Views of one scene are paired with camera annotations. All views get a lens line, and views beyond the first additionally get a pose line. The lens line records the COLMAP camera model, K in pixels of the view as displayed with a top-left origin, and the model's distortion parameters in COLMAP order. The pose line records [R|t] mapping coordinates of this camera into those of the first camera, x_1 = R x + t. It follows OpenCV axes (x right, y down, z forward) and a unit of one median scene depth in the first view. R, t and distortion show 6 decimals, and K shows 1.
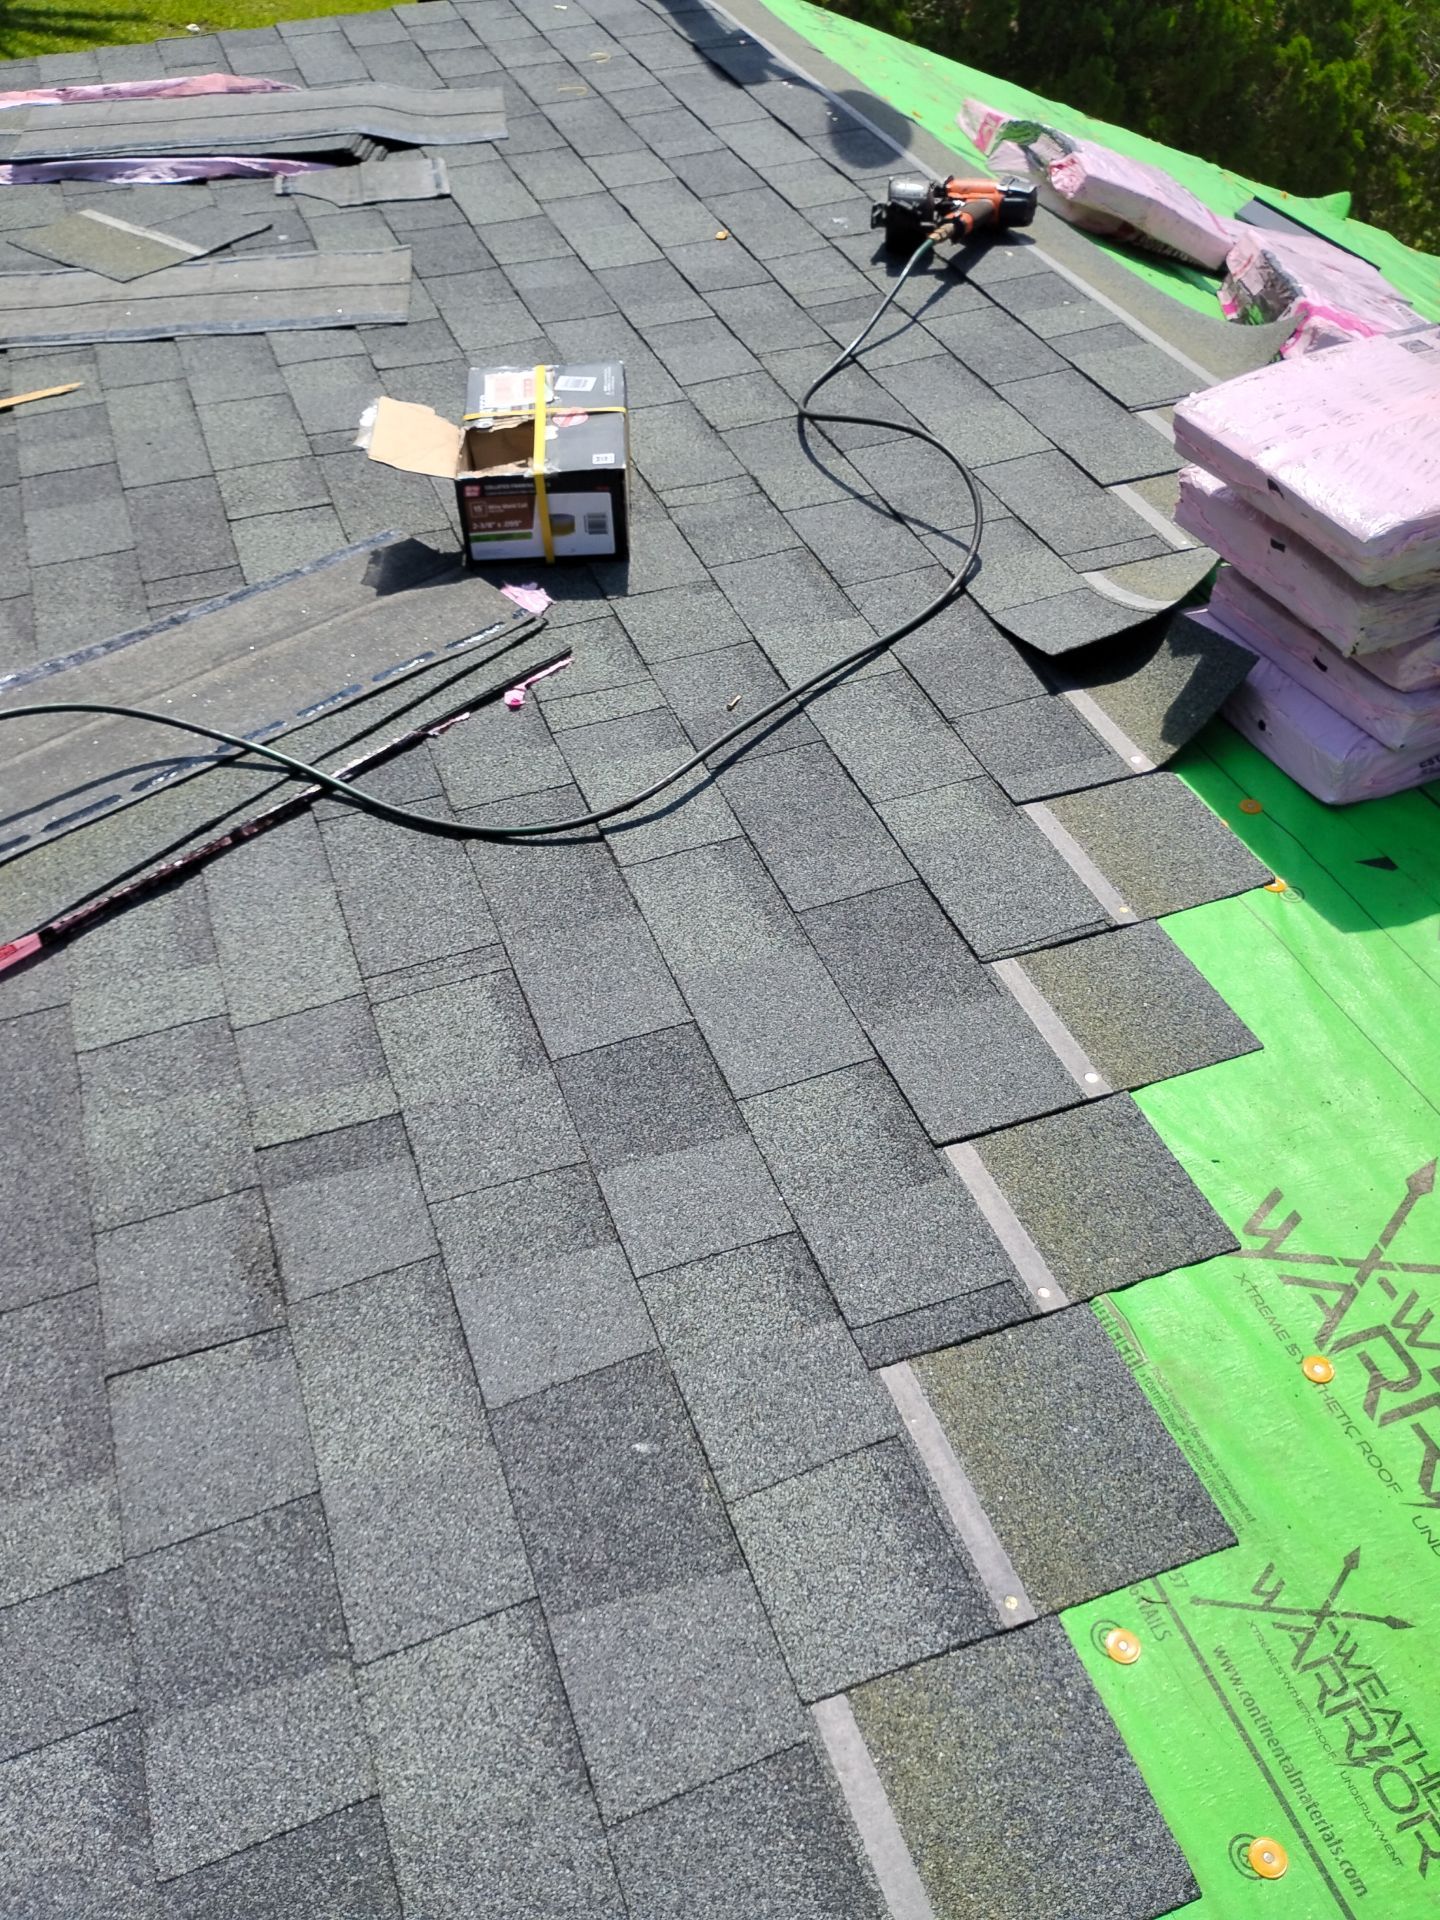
lens RADIAL K [[1587.1, 0, 720.0], [0, 1587.1, 960.0], [0, 0, 1]] dist [0.068688, -0.097162]
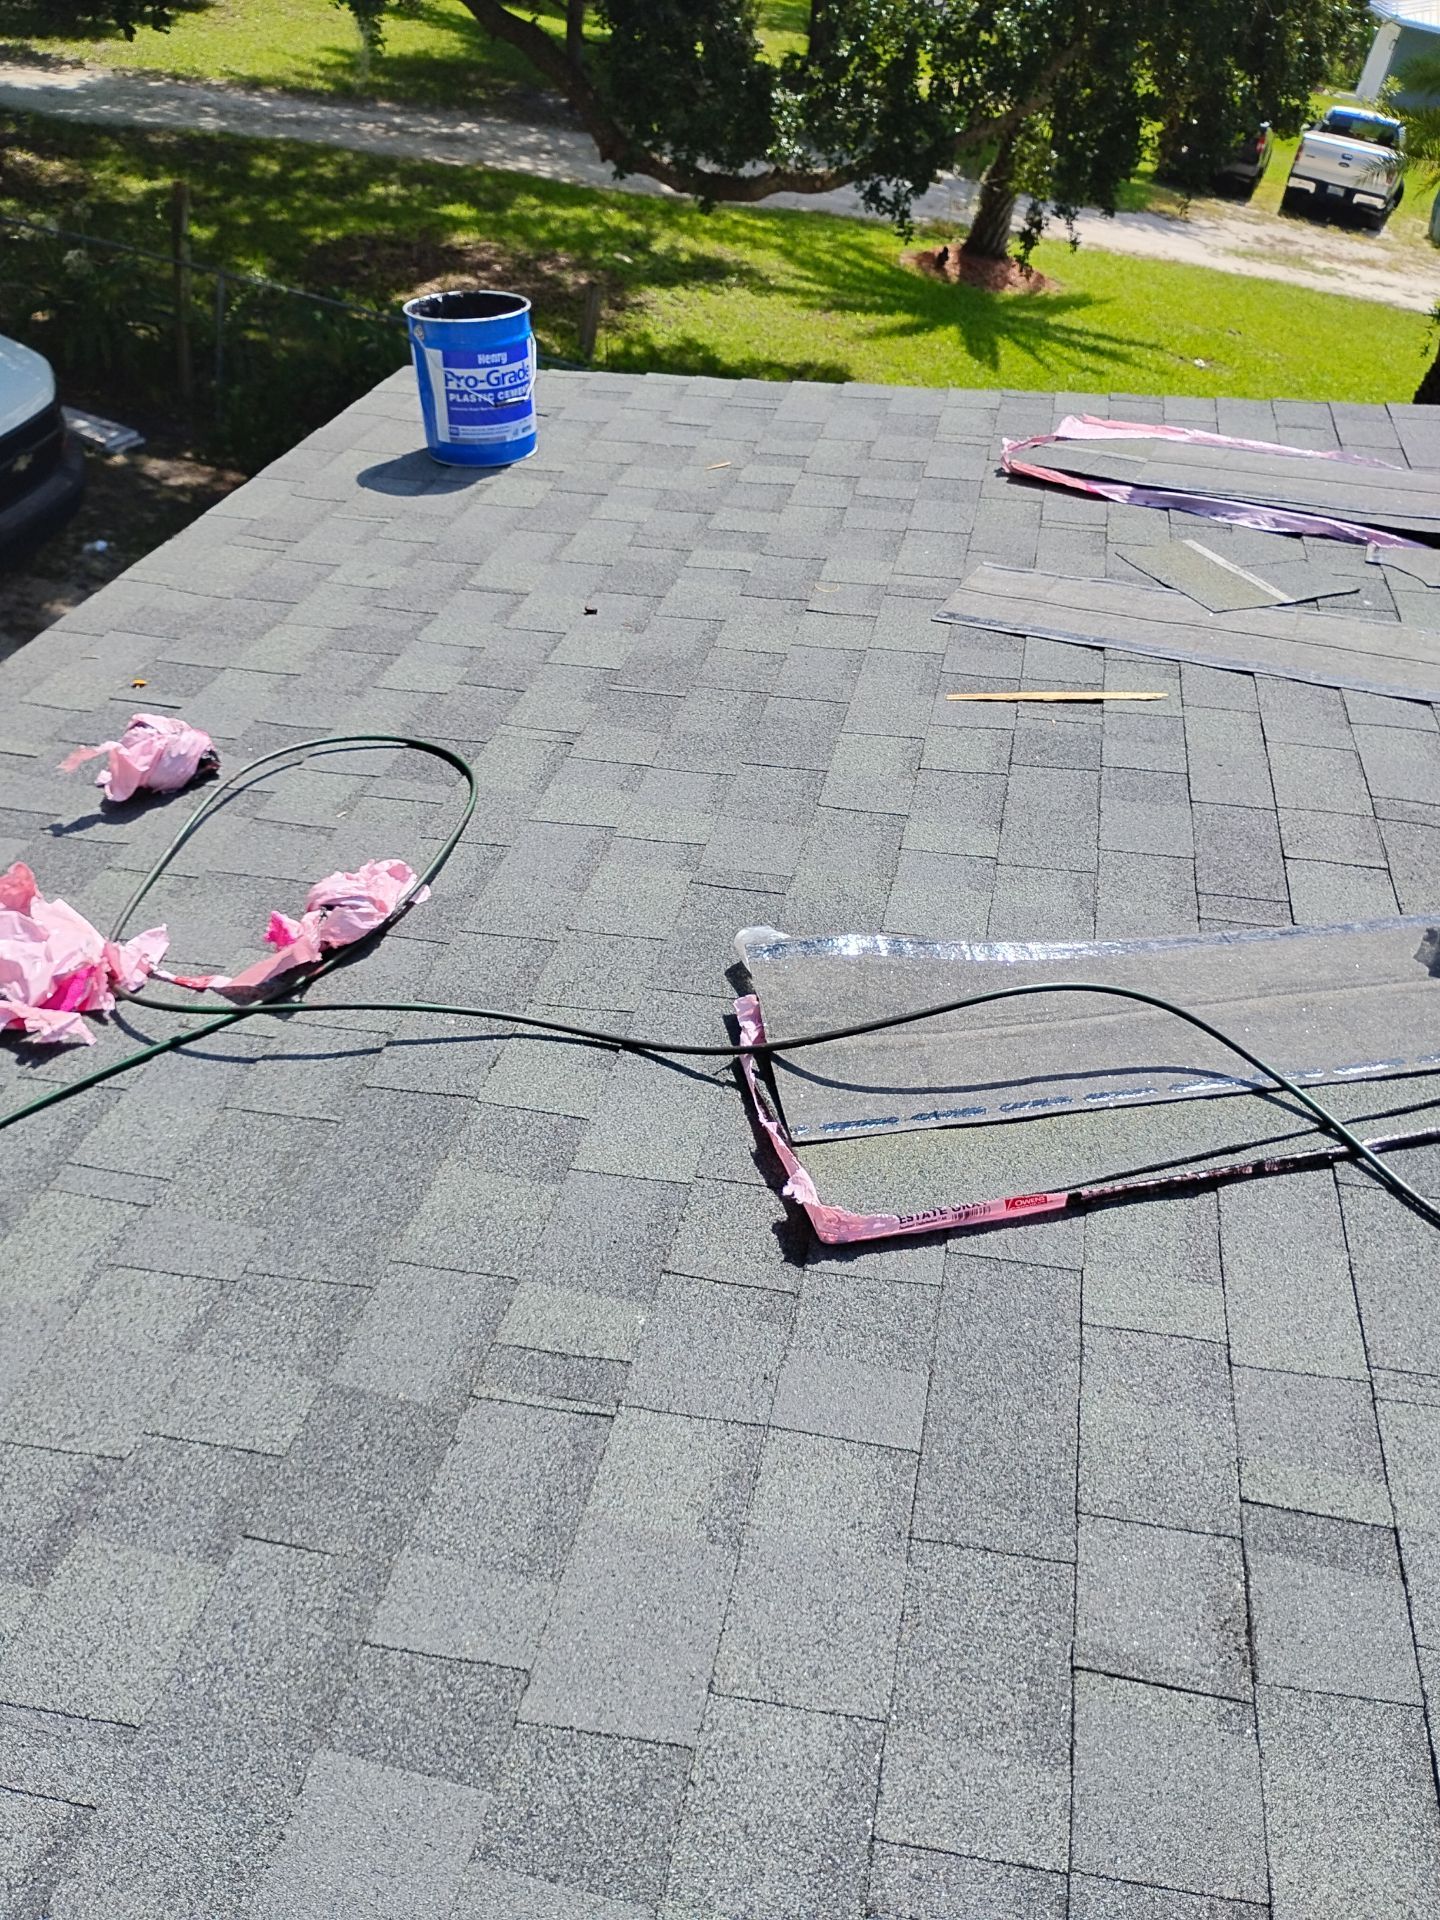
lens RADIAL K [[1587.1, 0, 720.0], [0, 1587.1, 960.0], [0, 0, 1]] dist [0.068688, -0.097162]
pose [[0.851178, 0.317884, -0.417668, -0.195827], [-0.382679, 0.920471, -0.079309, 0.010863], [0.359240, 0.227339, 0.905132, -0.064401]]
